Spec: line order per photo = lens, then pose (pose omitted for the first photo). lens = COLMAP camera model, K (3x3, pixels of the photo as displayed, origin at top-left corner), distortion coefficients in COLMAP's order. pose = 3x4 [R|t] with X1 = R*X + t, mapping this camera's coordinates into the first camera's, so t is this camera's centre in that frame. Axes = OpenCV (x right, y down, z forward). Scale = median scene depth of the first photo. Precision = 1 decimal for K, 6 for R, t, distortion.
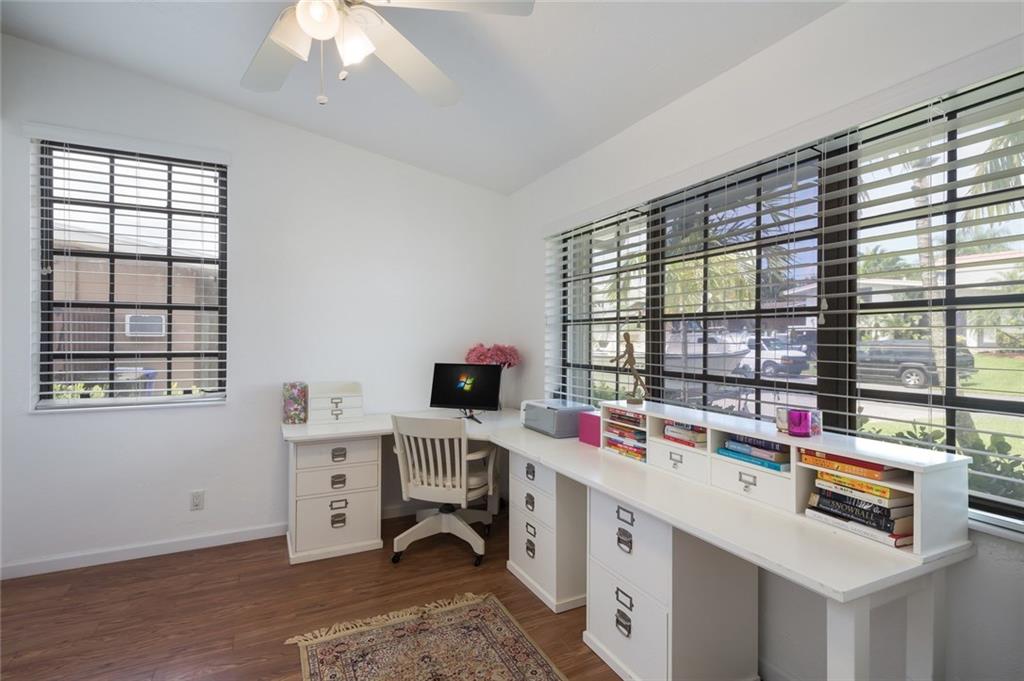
lens RADIAL K [[511.5, 0, 512.4], [0, 511.5, 338.6], [0, 0, 1]] dist [0.002461, 0.000090]
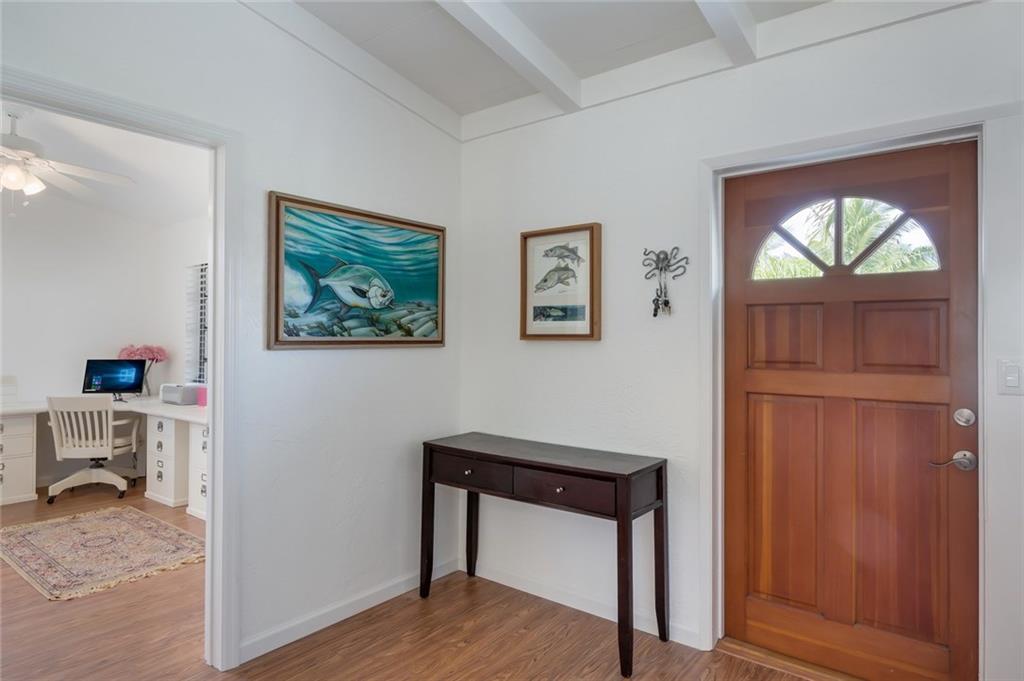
lens RADIAL K [[582.8, 0, 515.9], [0, 582.8, 329.8], [0, 0, 1]] dist [-0.003292, -0.002957]
pose [[0.891439, 0.004962, 0.453113, 0.170842], [0.002809, 0.999860, -0.016477, 0.000163], [-0.453132, 0.015961, 0.891301, -0.924981]]
